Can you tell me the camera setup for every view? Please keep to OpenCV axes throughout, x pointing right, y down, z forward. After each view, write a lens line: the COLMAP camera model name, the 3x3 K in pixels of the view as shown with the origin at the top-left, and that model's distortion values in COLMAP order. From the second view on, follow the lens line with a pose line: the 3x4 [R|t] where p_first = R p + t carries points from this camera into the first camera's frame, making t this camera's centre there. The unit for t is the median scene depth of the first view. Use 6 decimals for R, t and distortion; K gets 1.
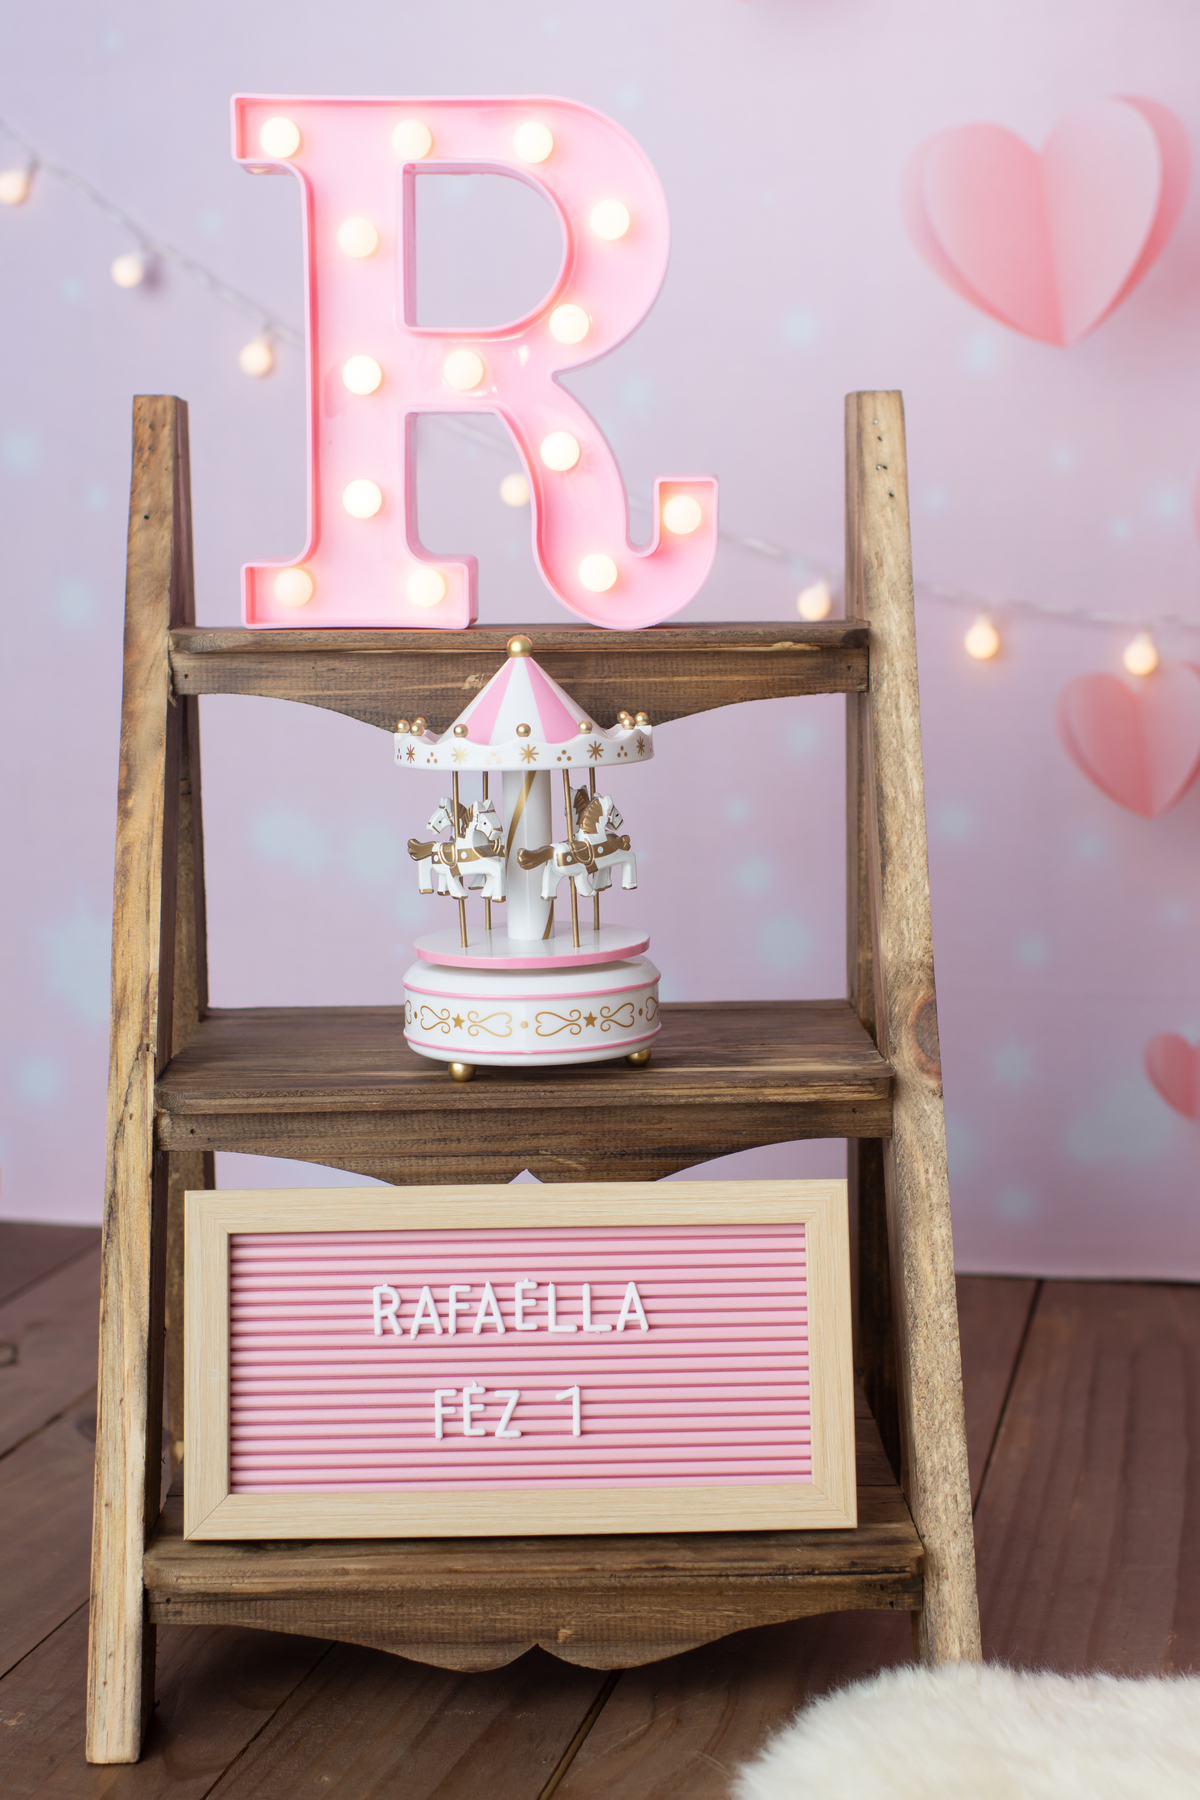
lens RADIAL K [[2788.8, 0, 600.0], [0, 2788.8, 900.0], [0, 0, 1]] dist [-0.013179, 0.043225]
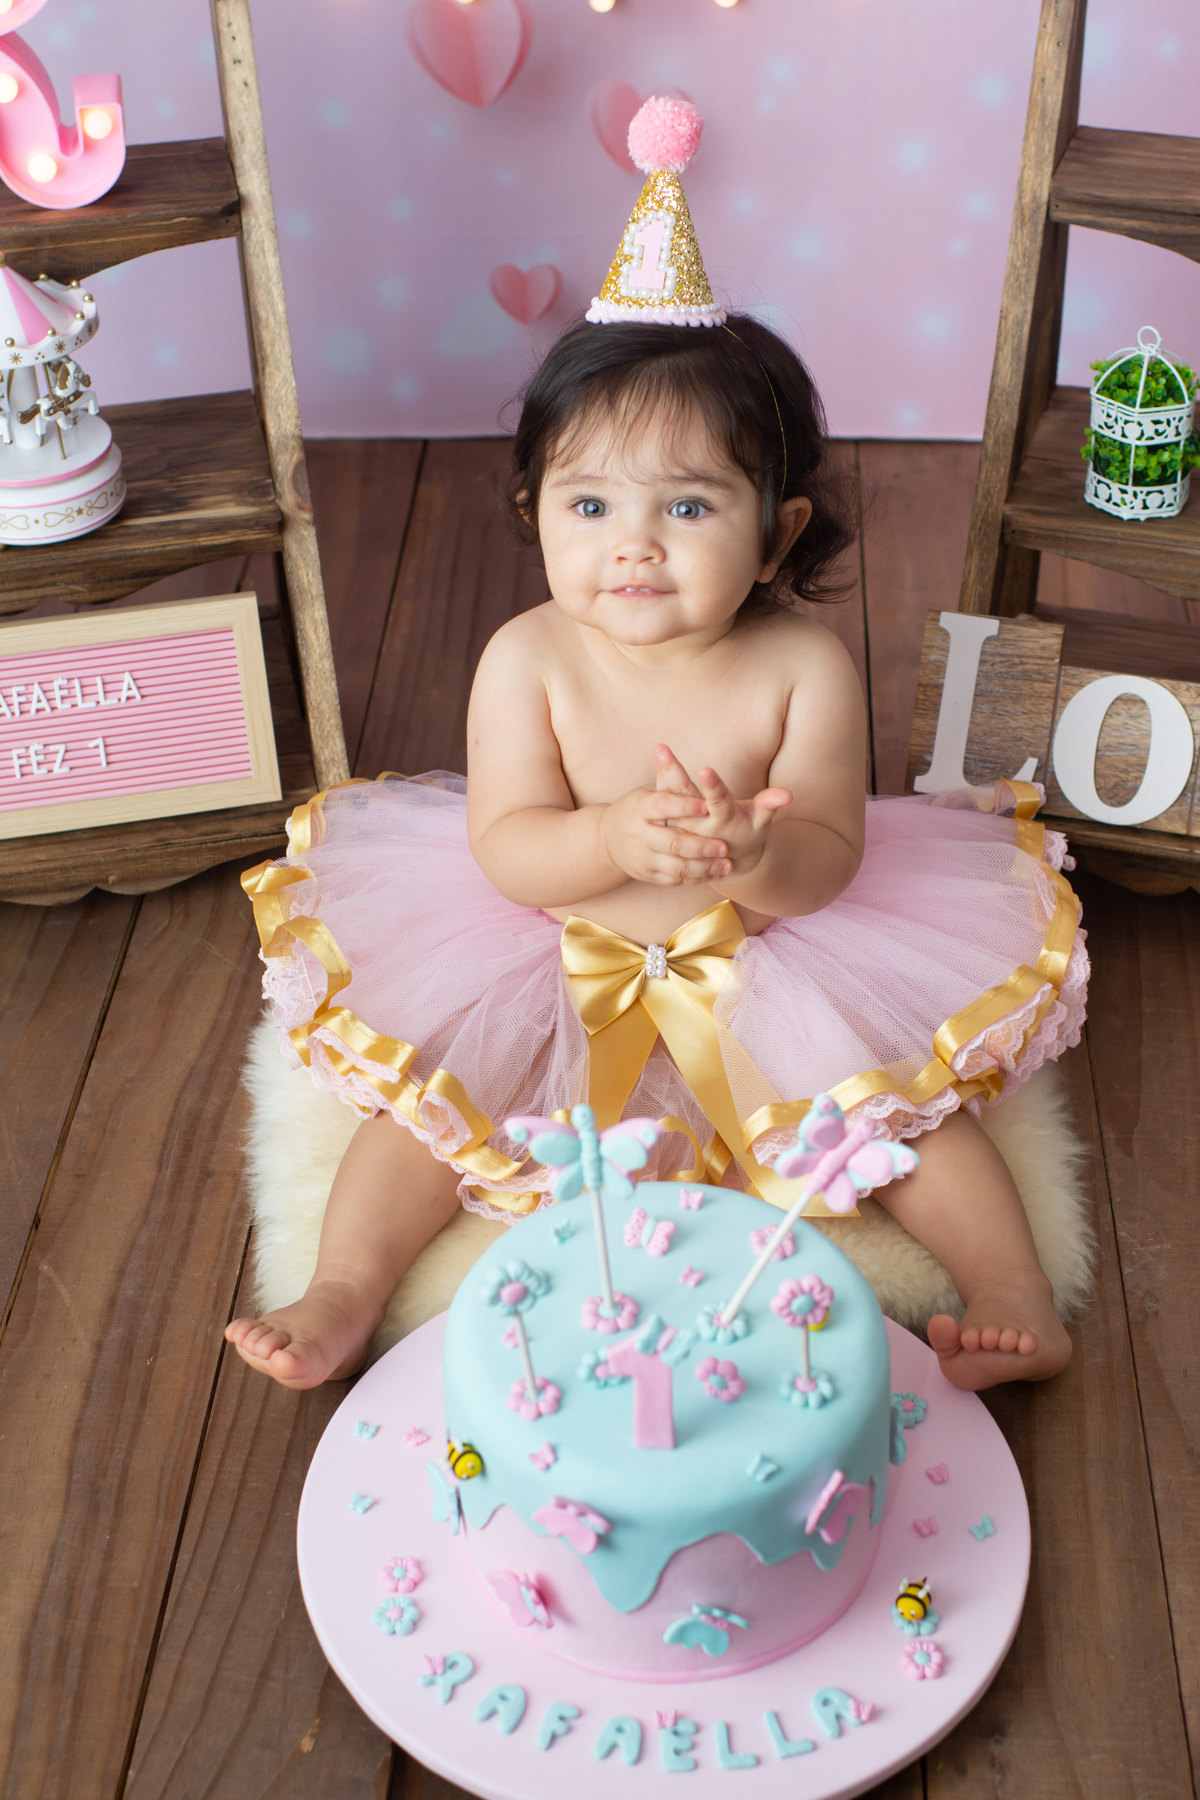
lens RADIAL K [[2788.8, 0, 600.0], [0, 2788.8, 900.0], [0, 0, 1]] dist [-0.013179, 0.043225]
pose [[0.983657, -0.118623, 0.135451, 0.044563], [0.039592, 0.876383, 0.479984, -0.487604], [-0.175644, -0.466777, 0.866757, -0.473543]]
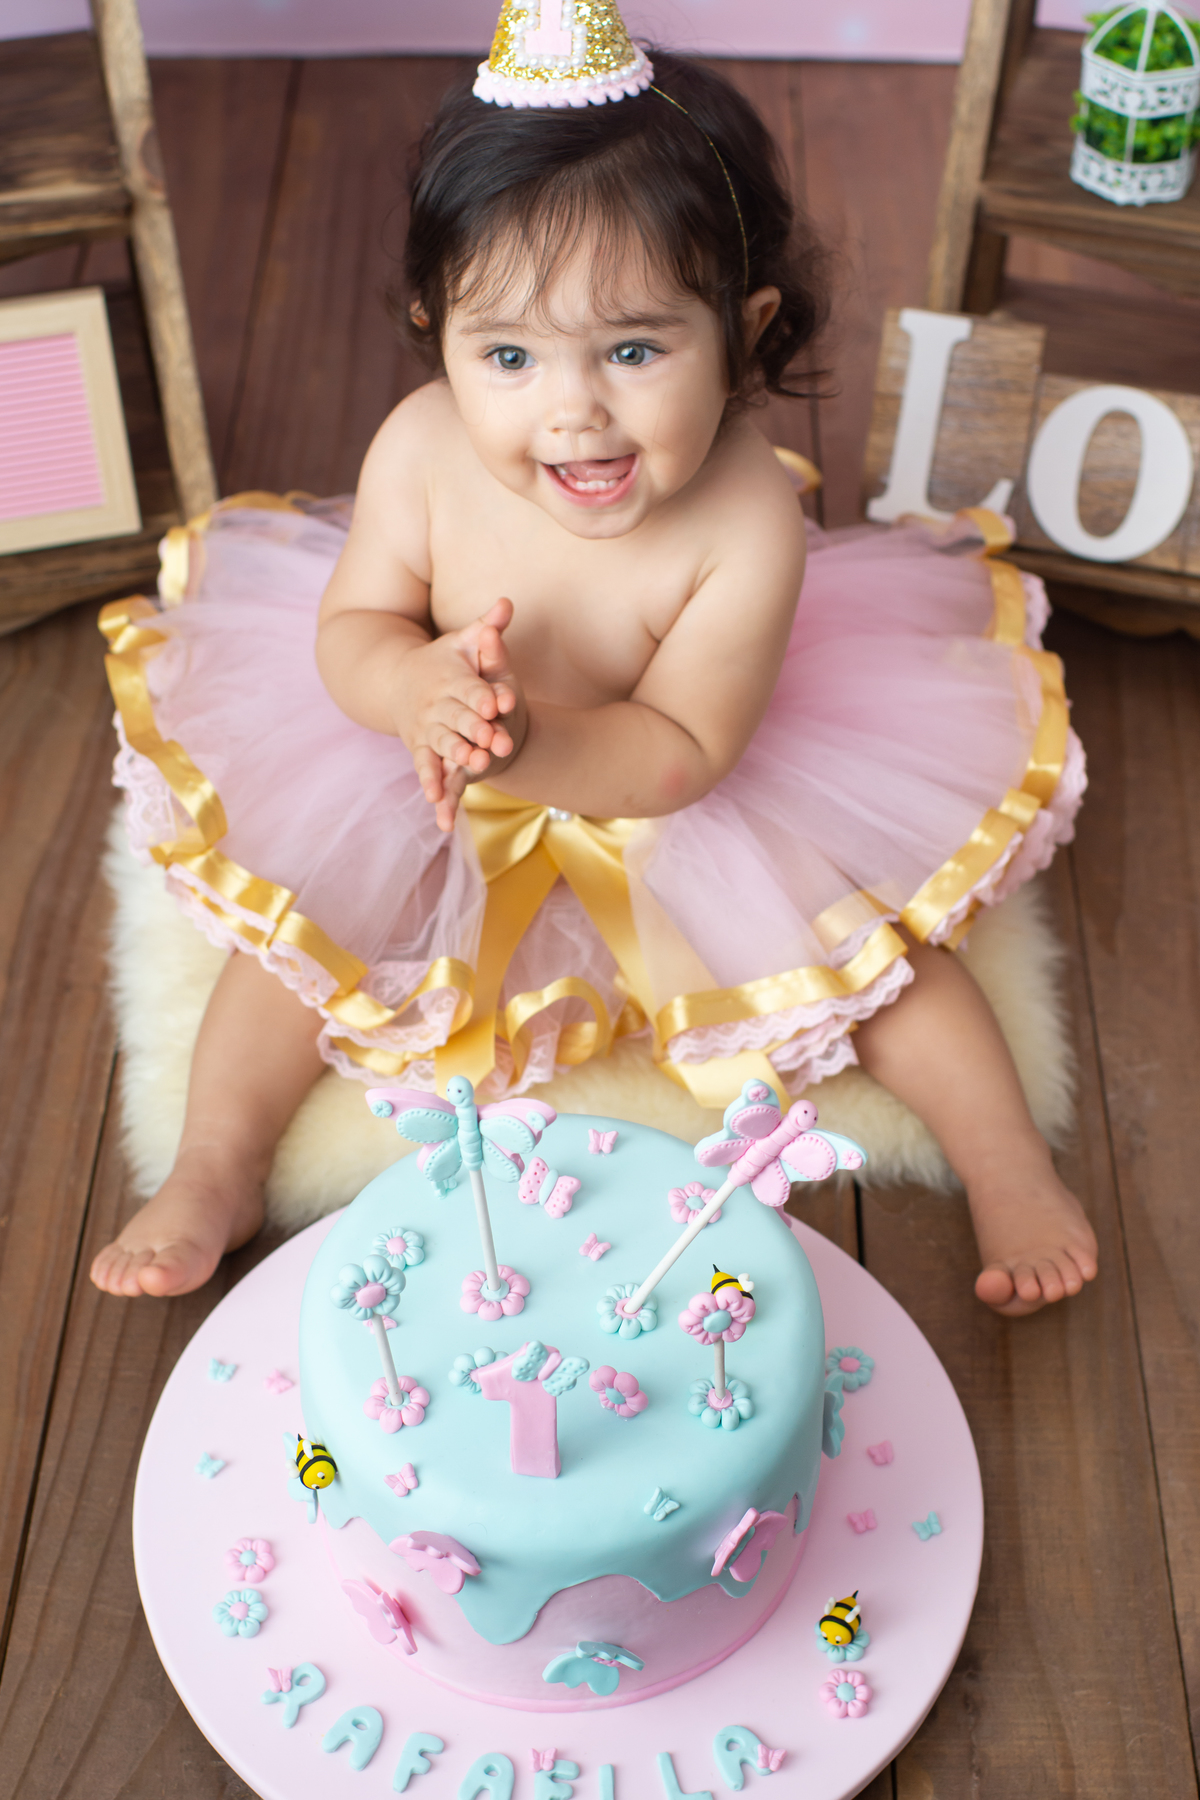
lens RADIAL K [[2866.6, 0, 600.0], [0, 2866.6, 900.0], [0, 0, 1]] dist [-0.016525, 0.084487]
pose [[0.977394, -0.148731, 0.150267, 0.070531], [0.024931, 0.786848, 0.616644, -0.503162], [-0.209951, -0.598958, 0.772768, -0.285396]]
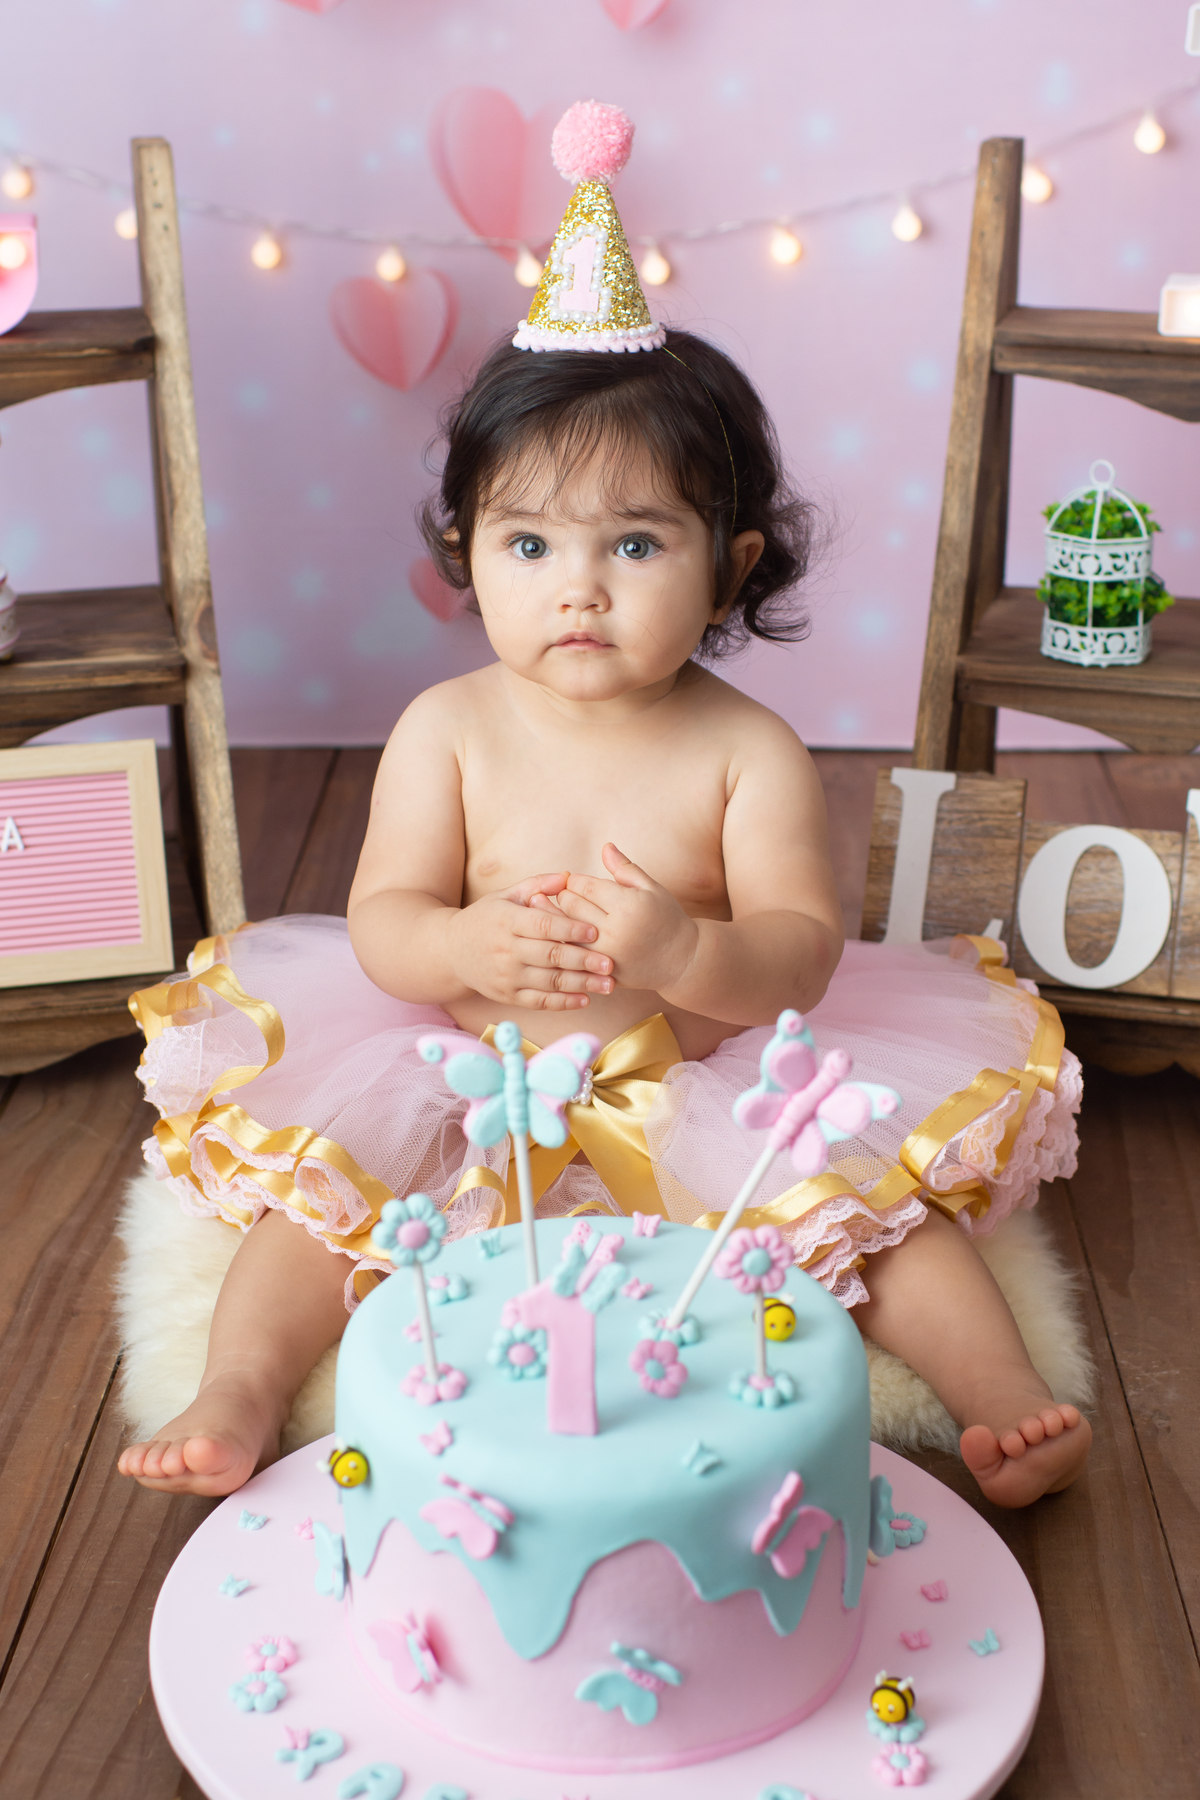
lens RADIAL K [[2932.0, 0, 600.1], [0, 2932.0, 867.7], [0, 0, 1]] dist [-0.020339, 0.107847]
pose [[0.978867, -0.068325, 0.192746, 0.015952], [0.024608, 0.975041, 0.220657, -0.163254], [-0.203012, -0.211251, 0.956117, -0.518555]]
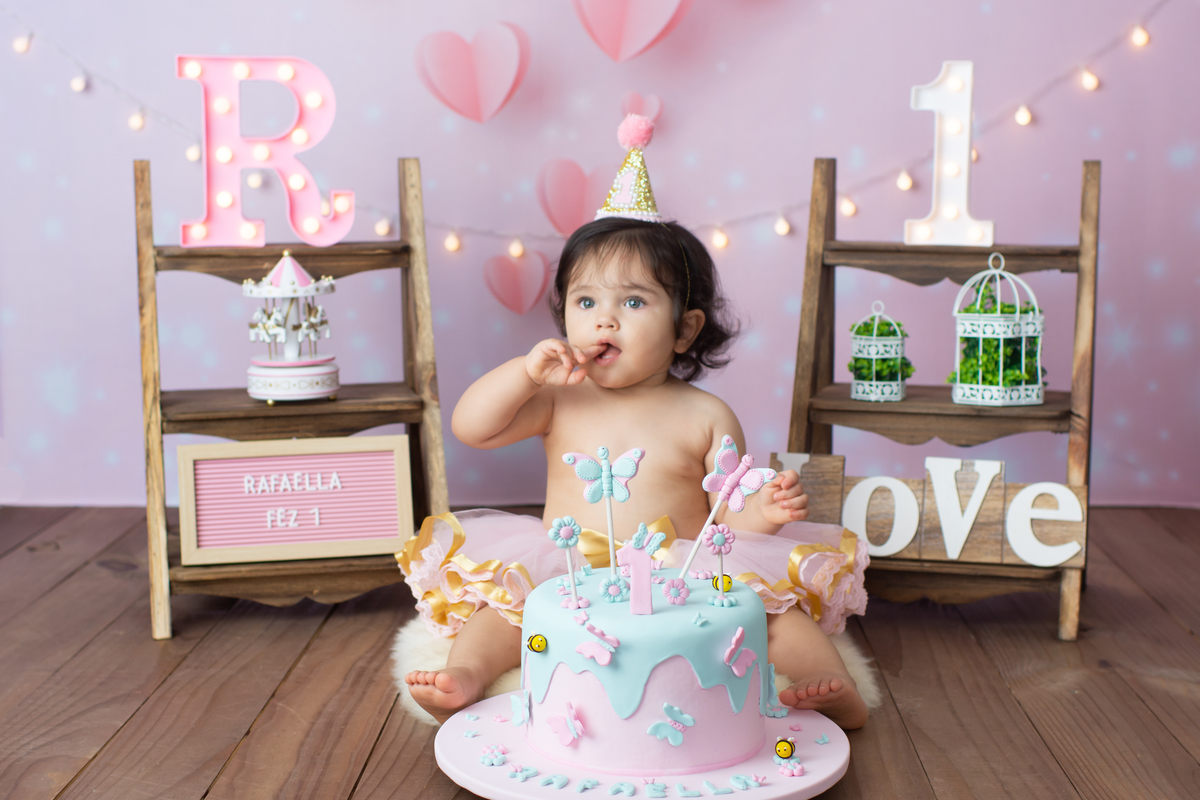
lens RADIAL K [[1911.1, 0, 600.0], [0, 1911.1, 400.0], [0, 0, 1]] dist [-0.016525, 0.084487]
pose [[0.978726, -0.025754, 0.203549, -0.118038], [0.024882, 0.999667, 0.006841, 0.053360], [-0.203657, -0.001631, 0.979041, -0.977042]]
